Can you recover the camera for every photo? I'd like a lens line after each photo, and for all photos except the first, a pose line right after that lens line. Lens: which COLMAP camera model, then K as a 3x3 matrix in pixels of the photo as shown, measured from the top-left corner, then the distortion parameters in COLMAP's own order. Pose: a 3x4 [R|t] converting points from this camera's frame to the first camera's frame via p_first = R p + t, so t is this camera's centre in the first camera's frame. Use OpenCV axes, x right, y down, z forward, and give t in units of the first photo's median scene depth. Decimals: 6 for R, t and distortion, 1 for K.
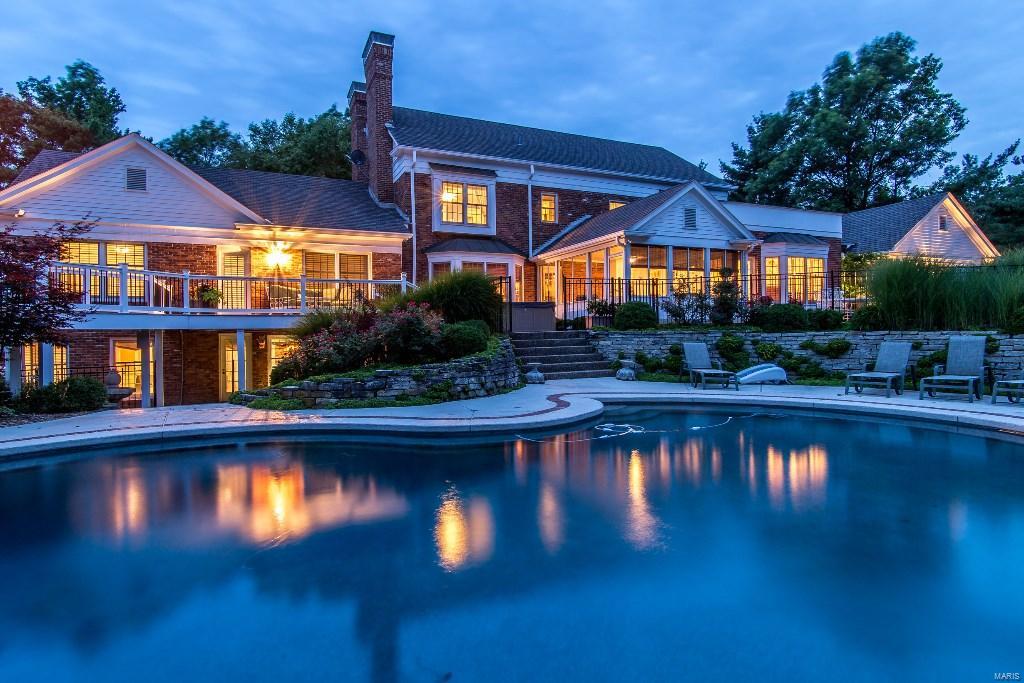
lens RADIAL K [[559.9, 0, 512.4], [0, 559.9, 331.3], [0, 0, 1]] dist [0.015245, -0.005172]
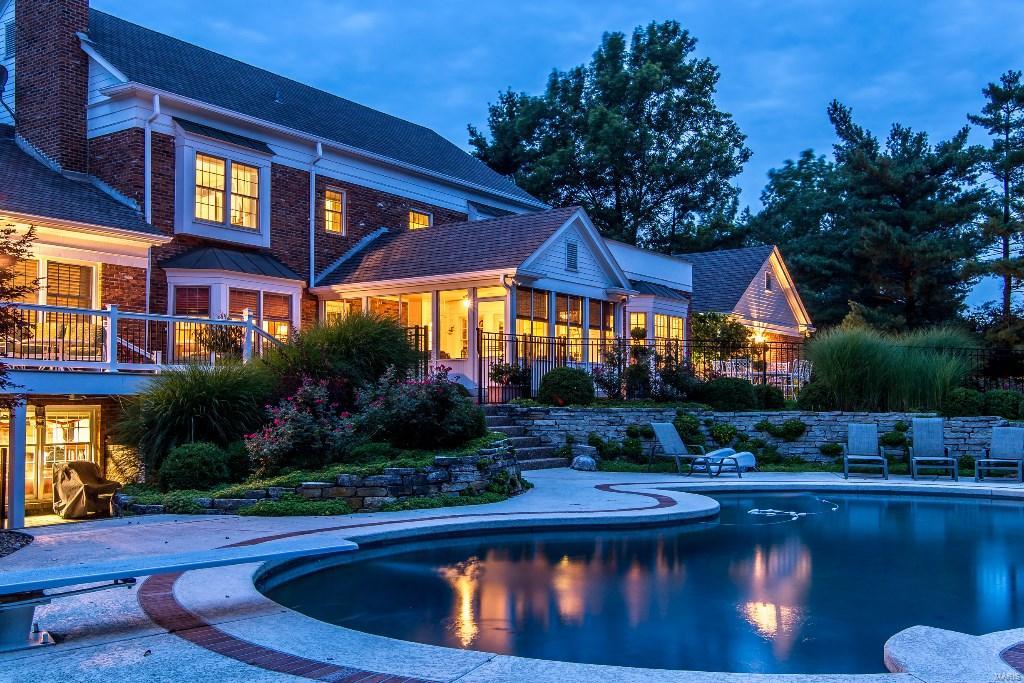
lens RADIAL K [[997.7, 0, 513.3], [0, 997.7, 345.0], [0, 0, 1]] dist [0.045361, 0.000000]
pose [[0.858549, 0.045615, 0.510699, -0.380841], [-0.015581, 0.997896, -0.062938, 0.001452], [-0.512496, 0.046078, 0.857453, -0.087779]]
